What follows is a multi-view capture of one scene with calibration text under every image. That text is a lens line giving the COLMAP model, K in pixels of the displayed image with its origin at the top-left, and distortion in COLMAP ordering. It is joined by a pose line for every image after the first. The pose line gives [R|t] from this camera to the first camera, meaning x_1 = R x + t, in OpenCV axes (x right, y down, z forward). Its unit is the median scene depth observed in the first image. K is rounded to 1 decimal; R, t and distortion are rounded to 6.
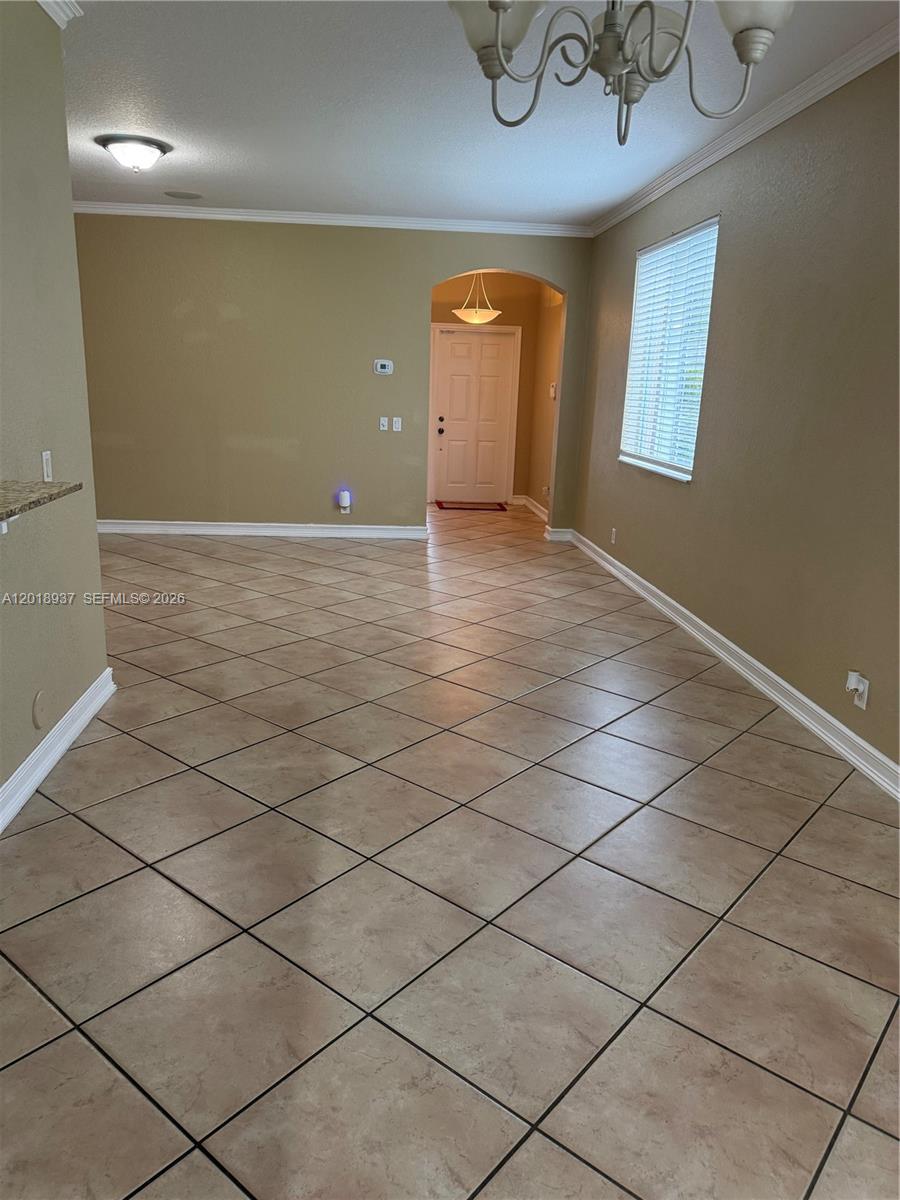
lens RADIAL K [[830.6, 0, 454.3], [0, 830.6, 632.4], [0, 0, 1]] dist [0.090037, -0.163125]
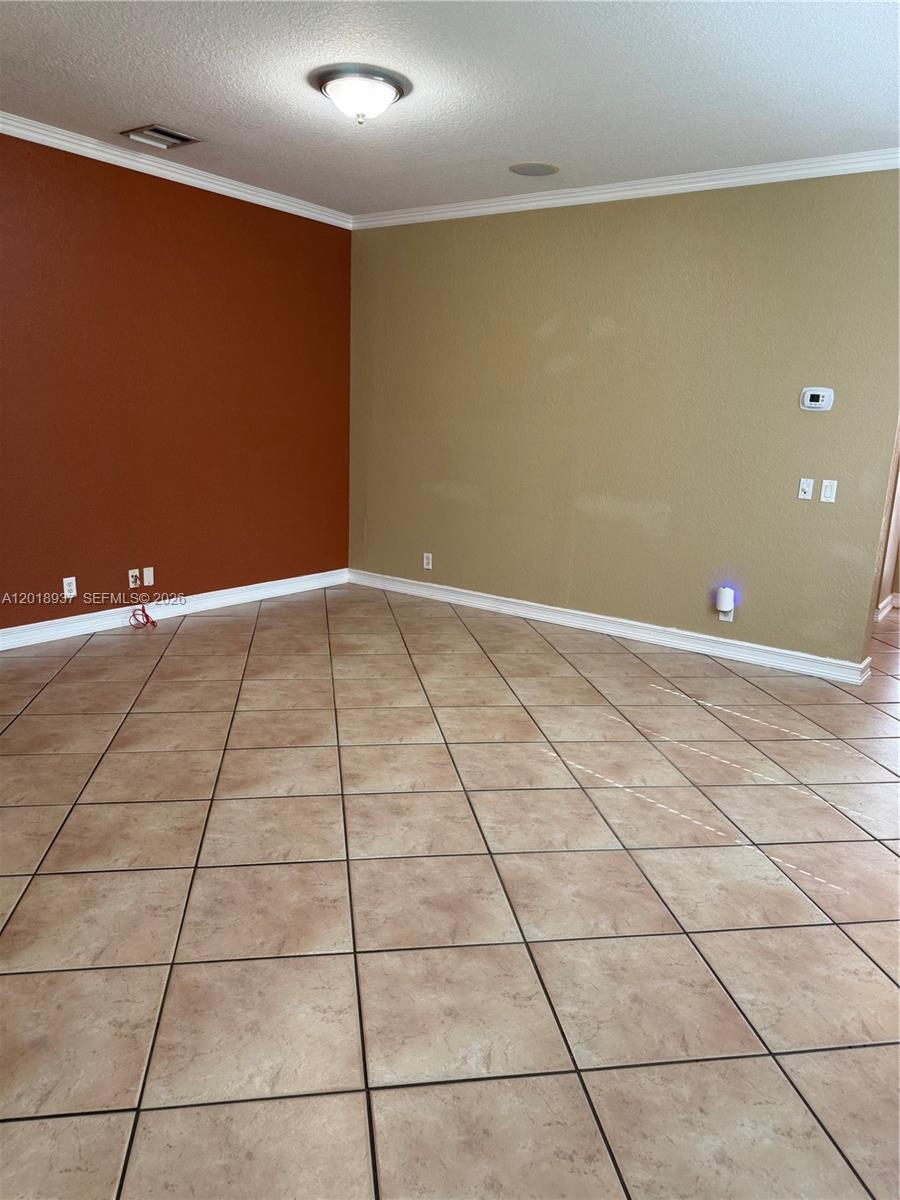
lens RADIAL K [[855.3, 0, 450.0], [0, 855.3, 600.0], [0, 0, 1]] dist [0.129170, -0.184727]
pose [[0.752441, 0.140734, -0.643449, 0.202277], [-0.204075, 0.978646, -0.024594, -0.145866], [0.626248, 0.149817, 0.765094, 0.519140]]
